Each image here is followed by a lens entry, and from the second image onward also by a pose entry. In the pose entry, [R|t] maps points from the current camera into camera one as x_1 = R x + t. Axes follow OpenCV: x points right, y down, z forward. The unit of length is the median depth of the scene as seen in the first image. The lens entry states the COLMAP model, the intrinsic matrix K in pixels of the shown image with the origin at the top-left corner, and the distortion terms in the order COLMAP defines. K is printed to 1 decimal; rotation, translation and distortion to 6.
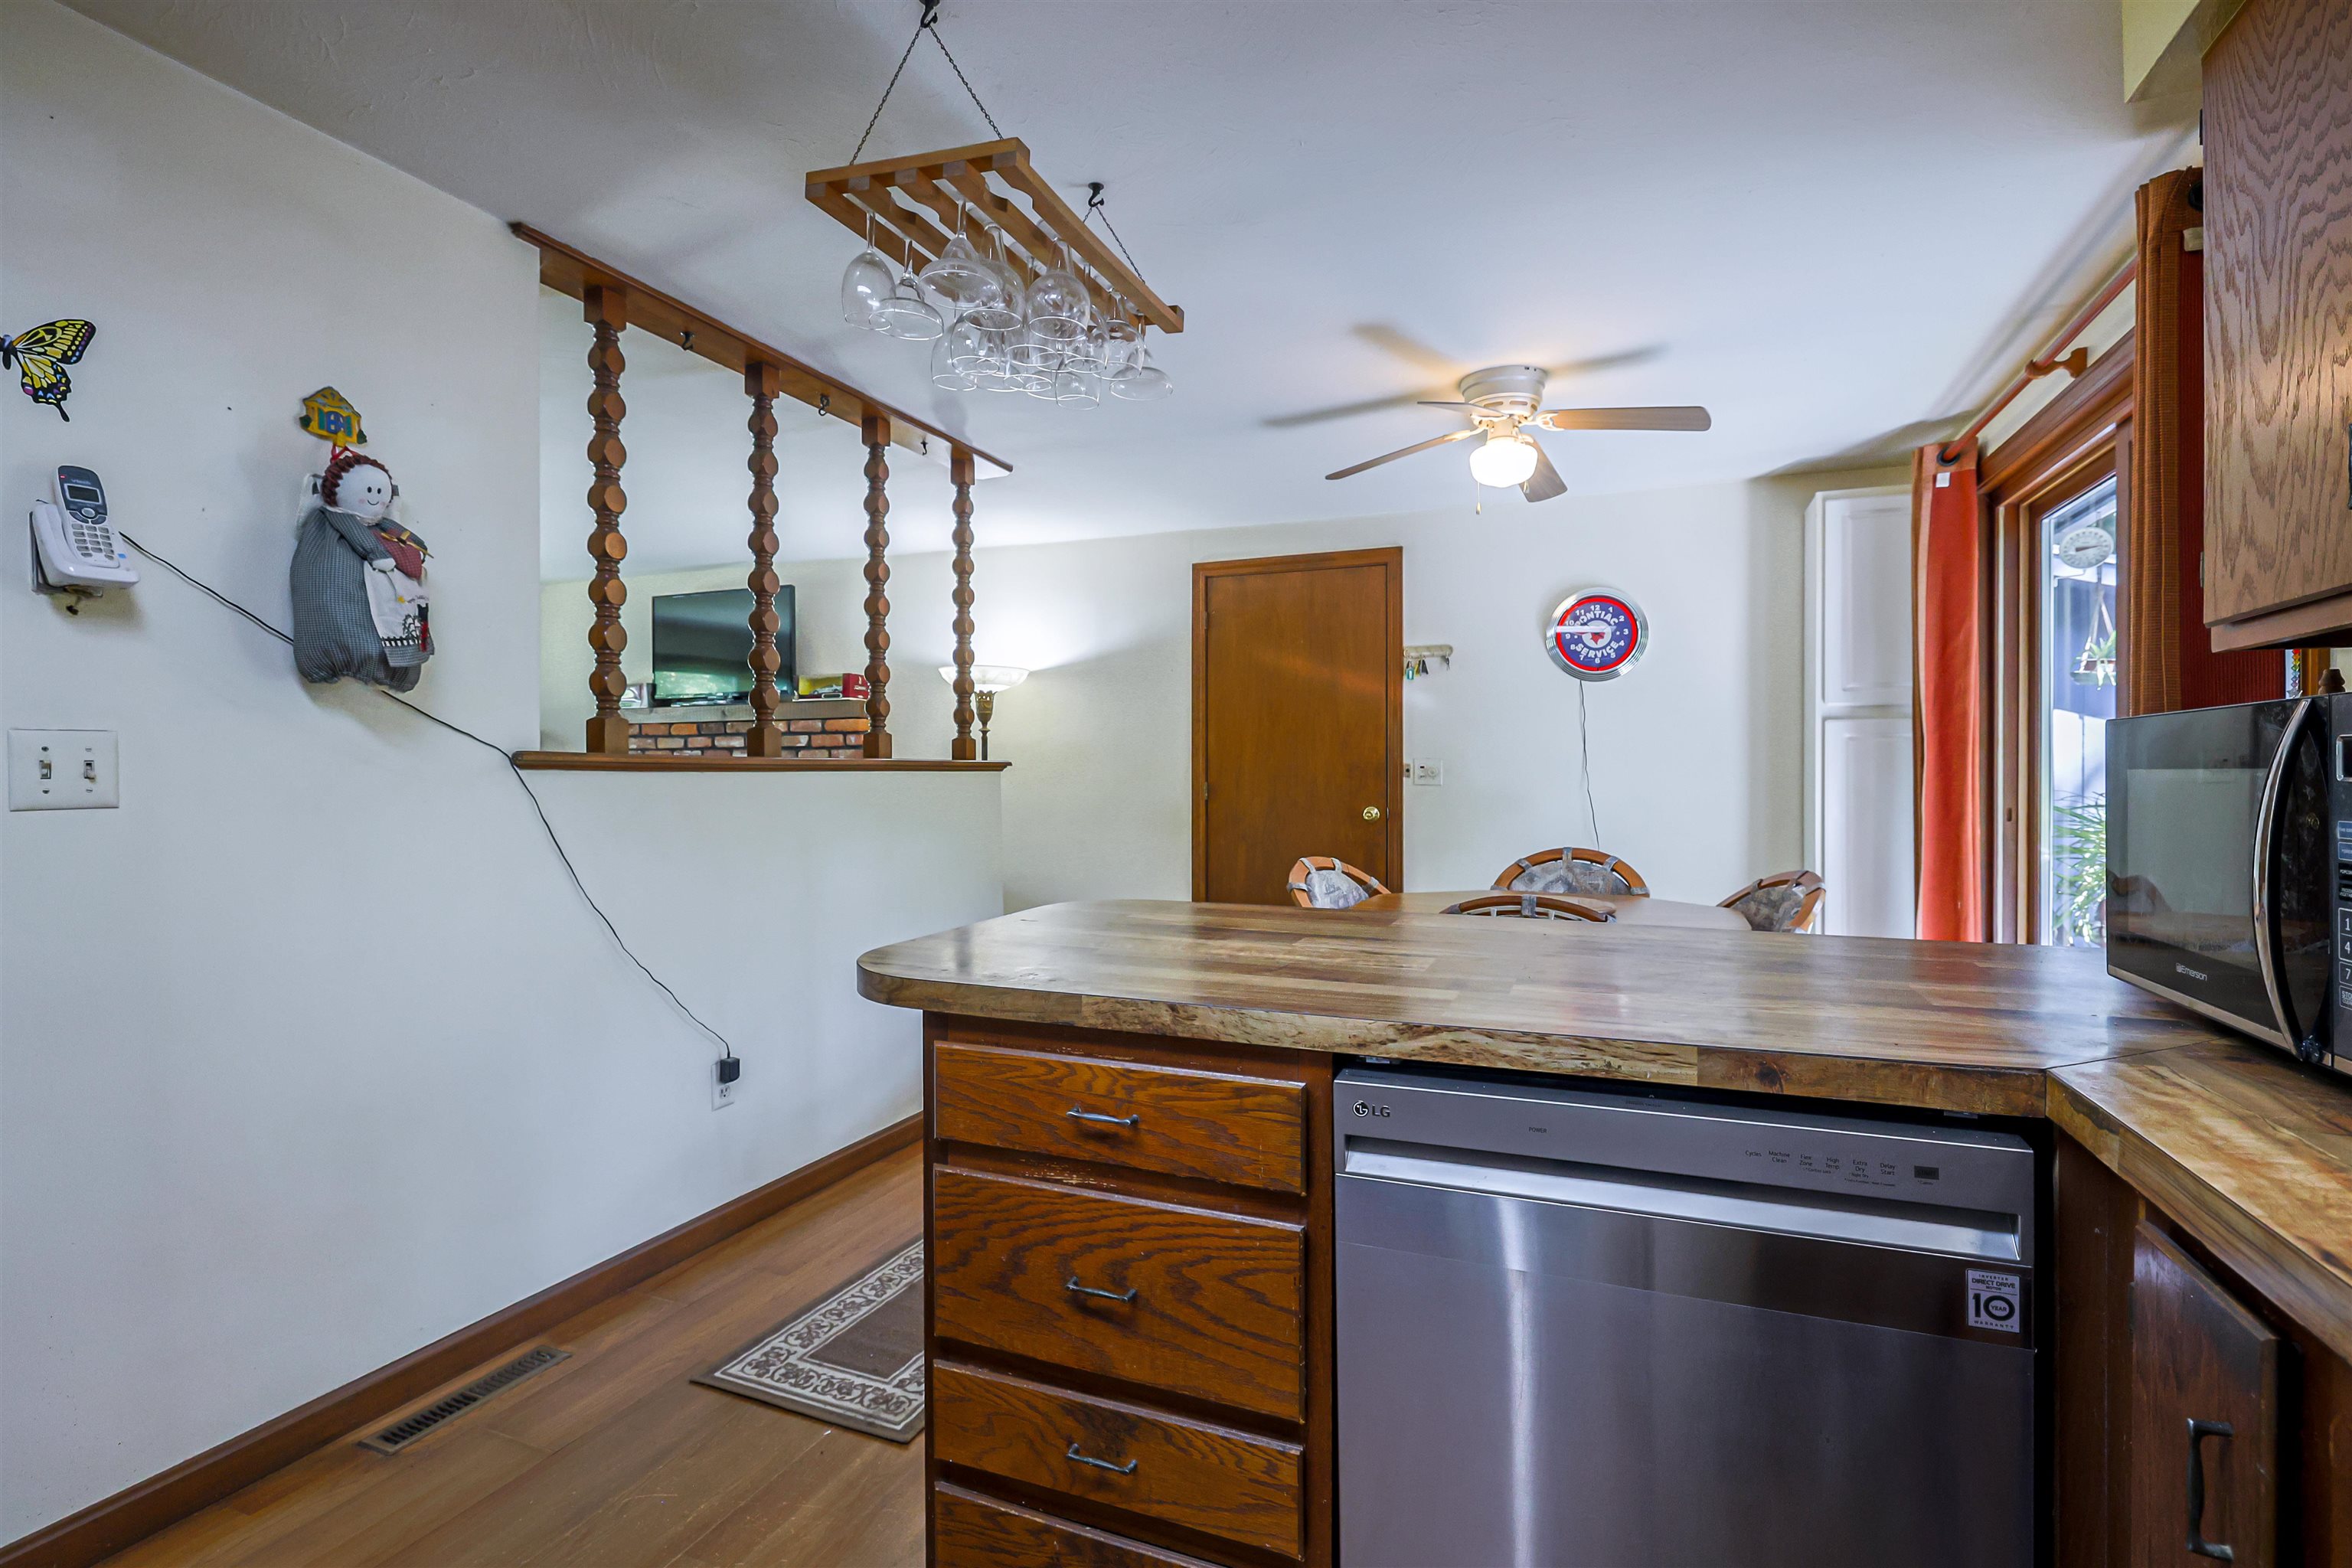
lens RADIAL K [[1056.3, 0, 1210.4], [0, 1056.3, 773.0], [0, 0, 1]] dist [-0.000562, -0.000434]
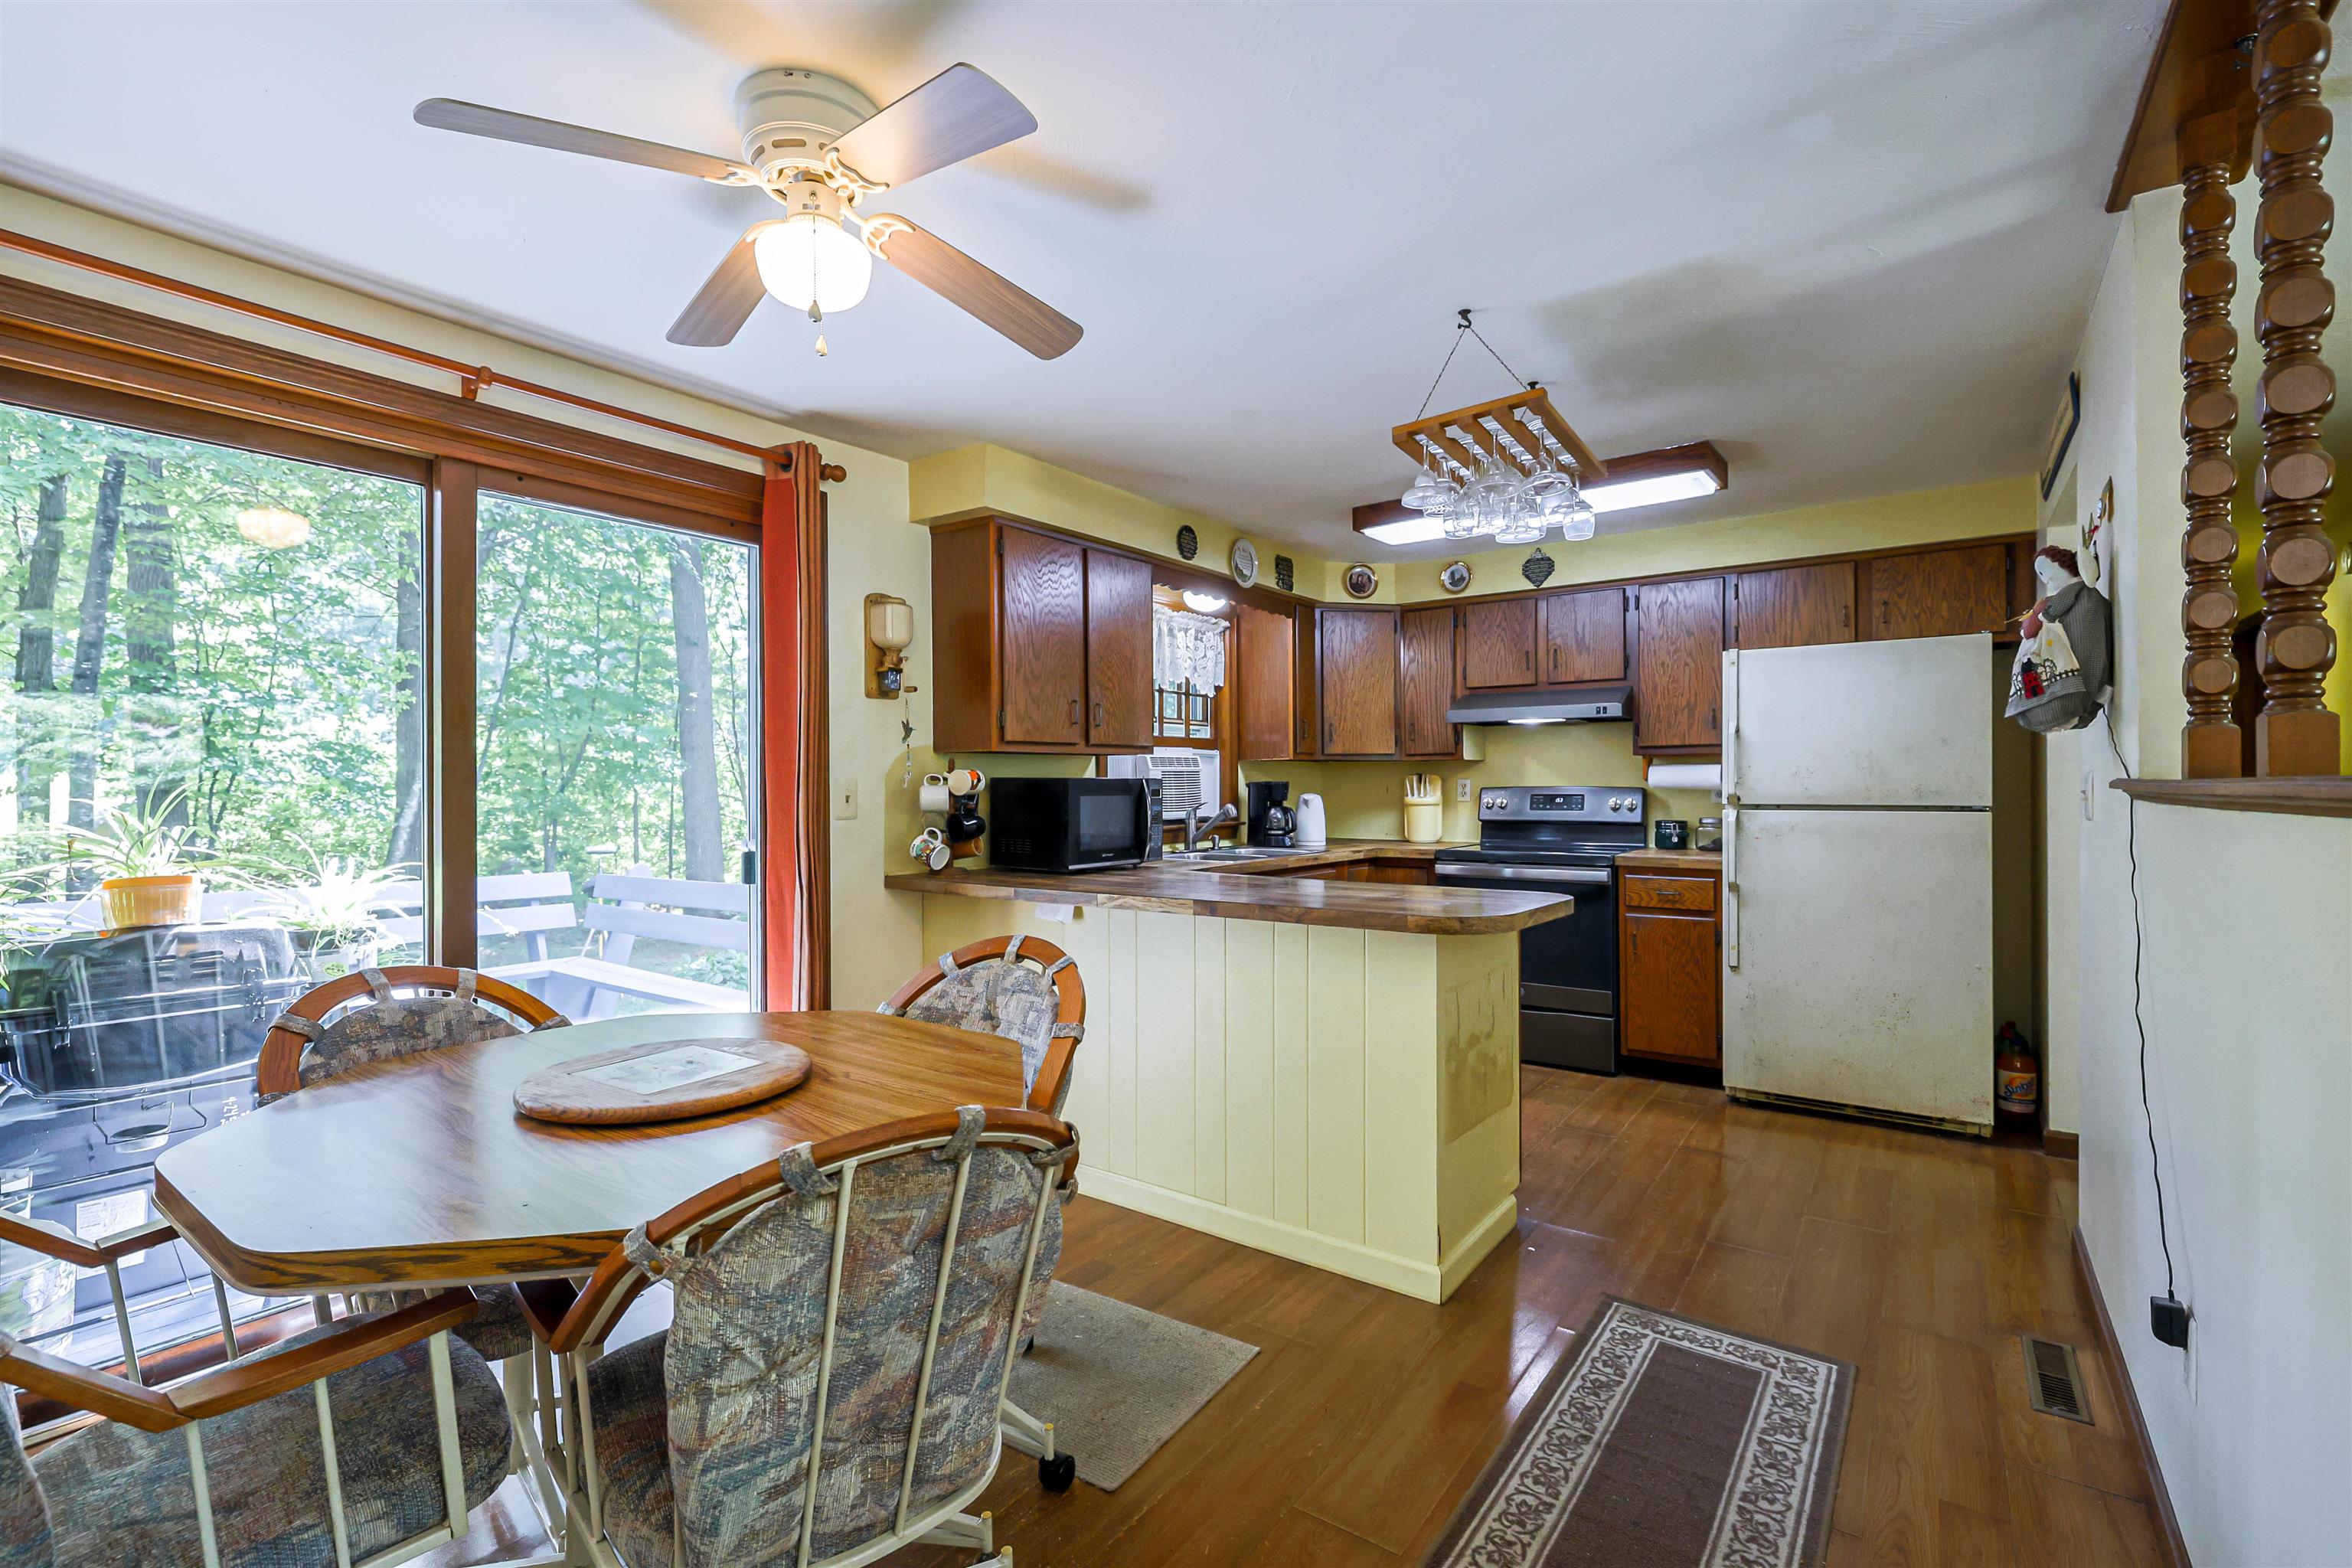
lens RADIAL K [[1056.3, 0, 1176.0], [0, 1056.3, 787.6], [0, 0, 1]] dist [-0.000562, -0.000434]
pose [[-0.965690, 0.001121, 0.259695, -0.033957], [0.002039, 0.999993, 0.003264, -0.010440], [-0.259689, 0.003681, -0.965685, 0.993757]]
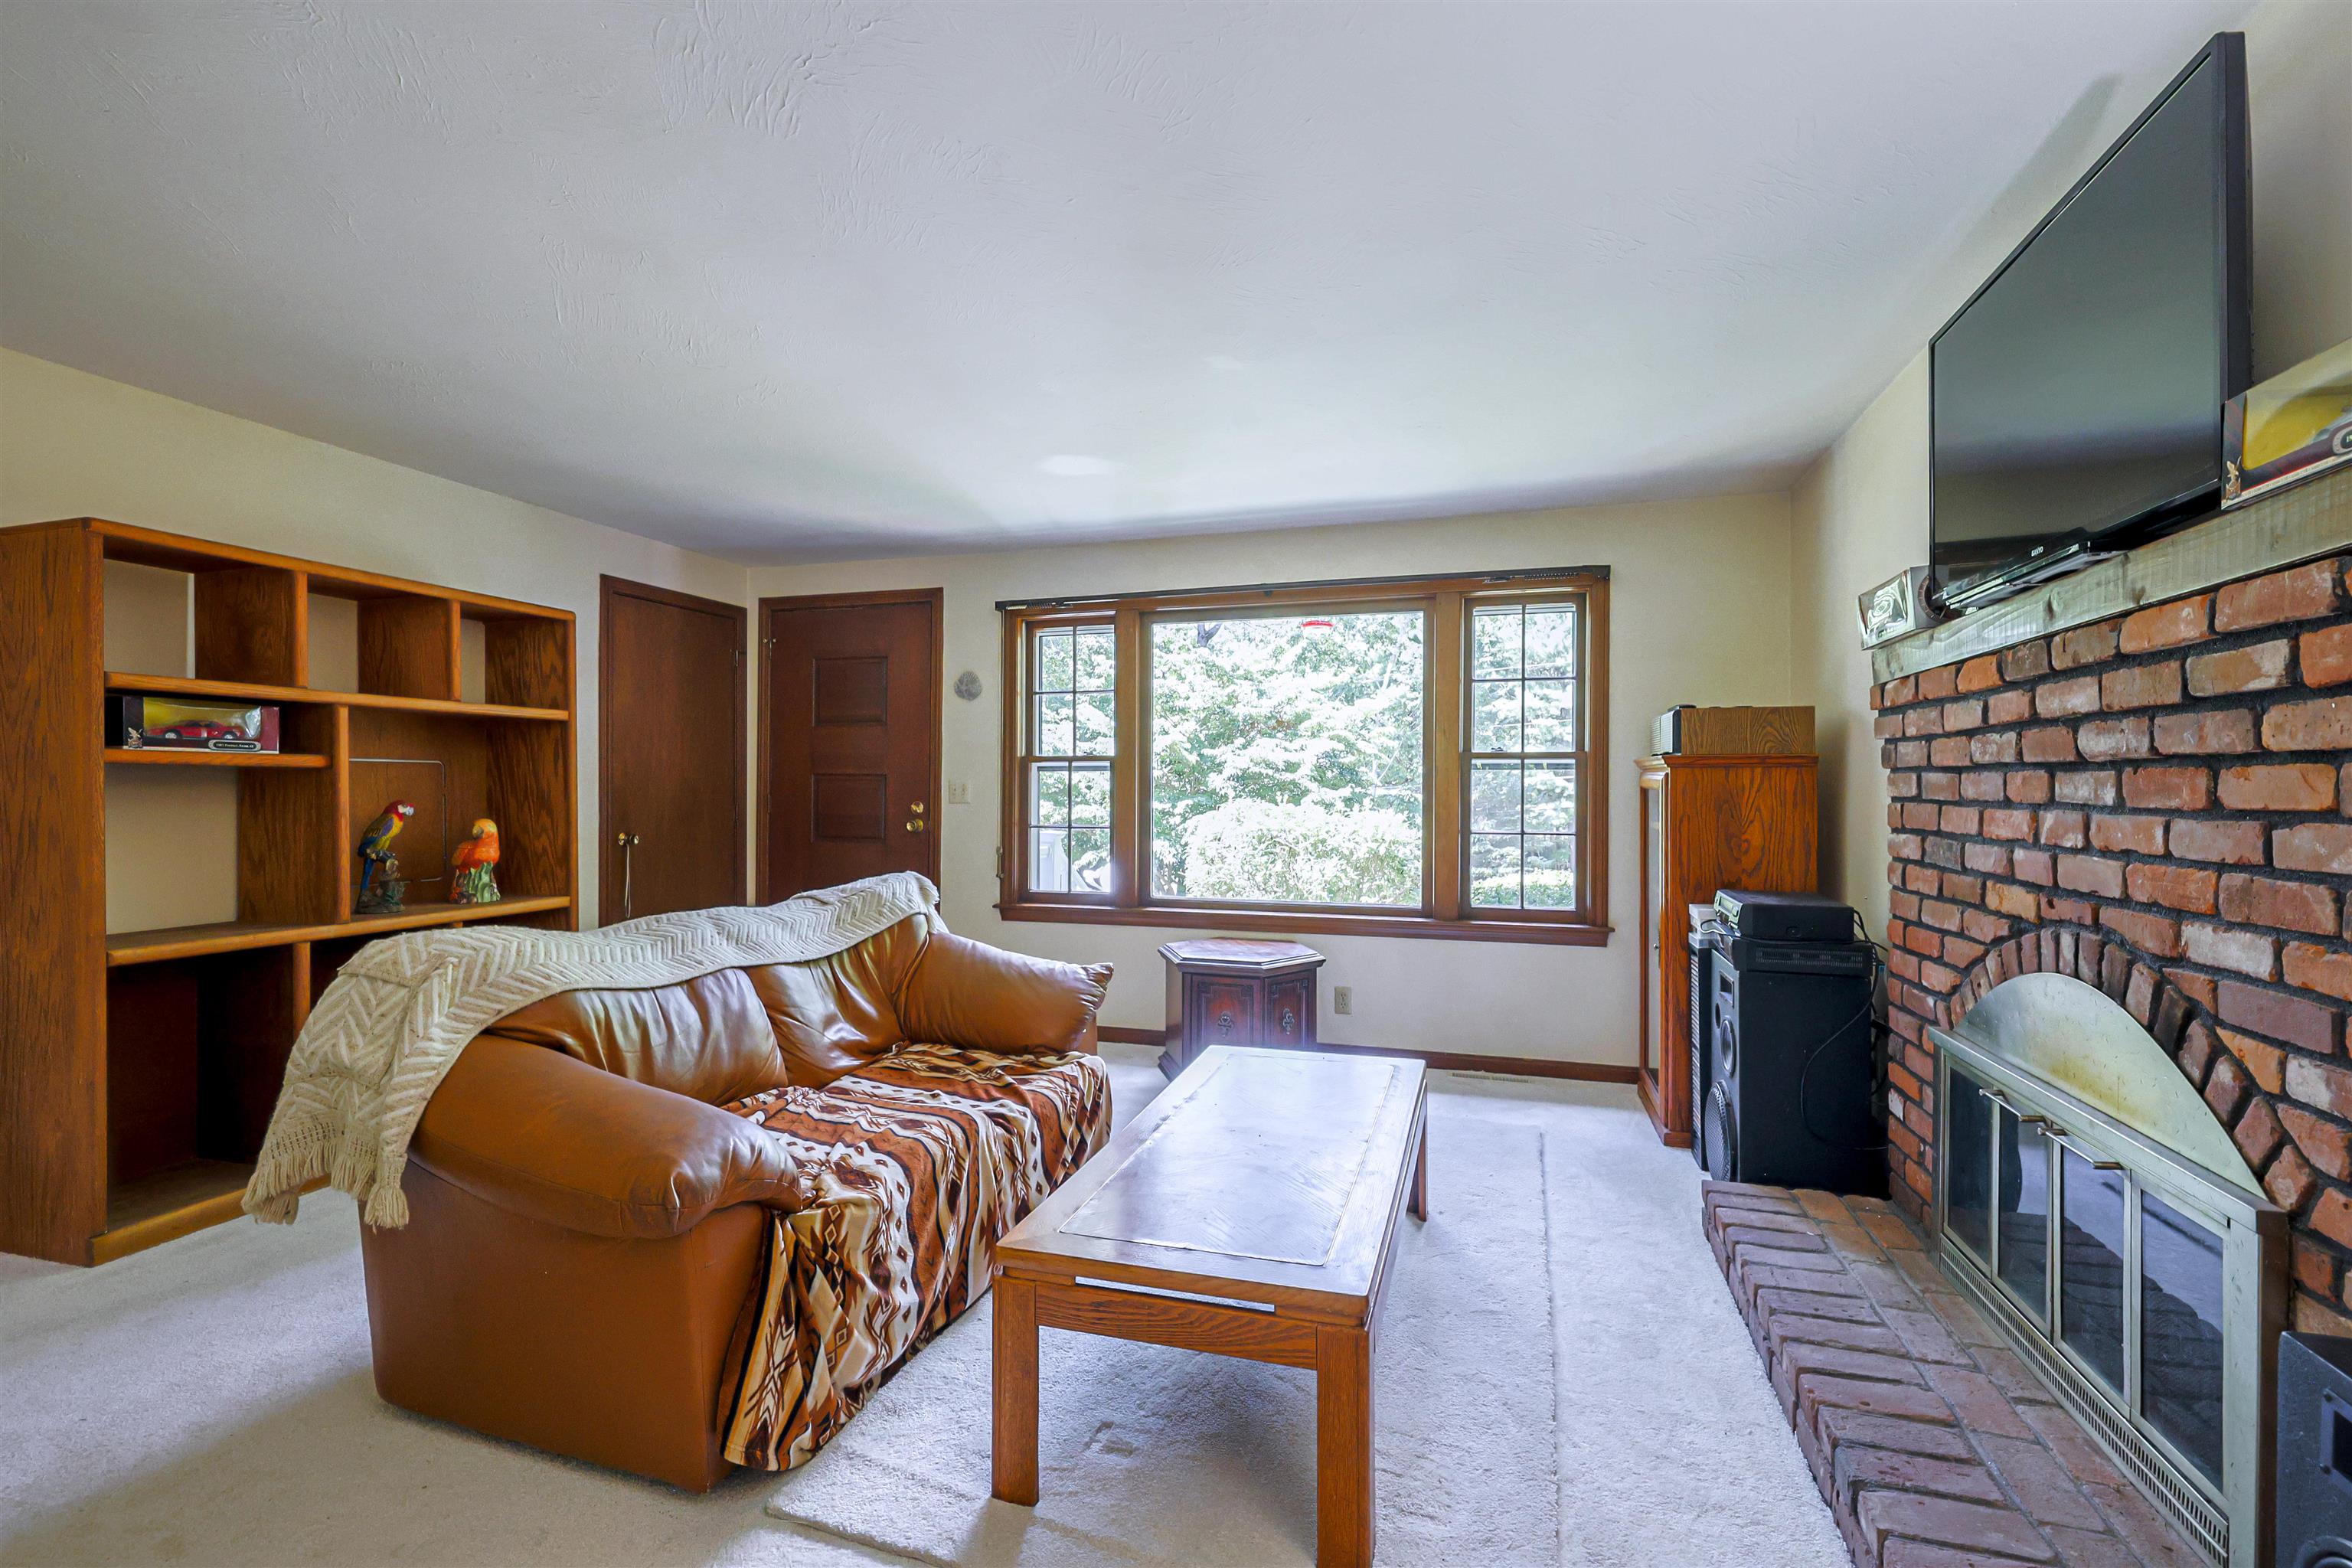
lens RADIAL K [[1056.3, 0, 1176.8], [0, 1056.3, 788.3], [0, 0, 1]] dist [-0.000562, -0.000434]
pose [[0.062221, -0.000324, -0.998062, -0.199913], [0.000505, 1.000000, -0.000293, -0.003462], [0.998062, -0.000486, 0.062221, 0.898412]]
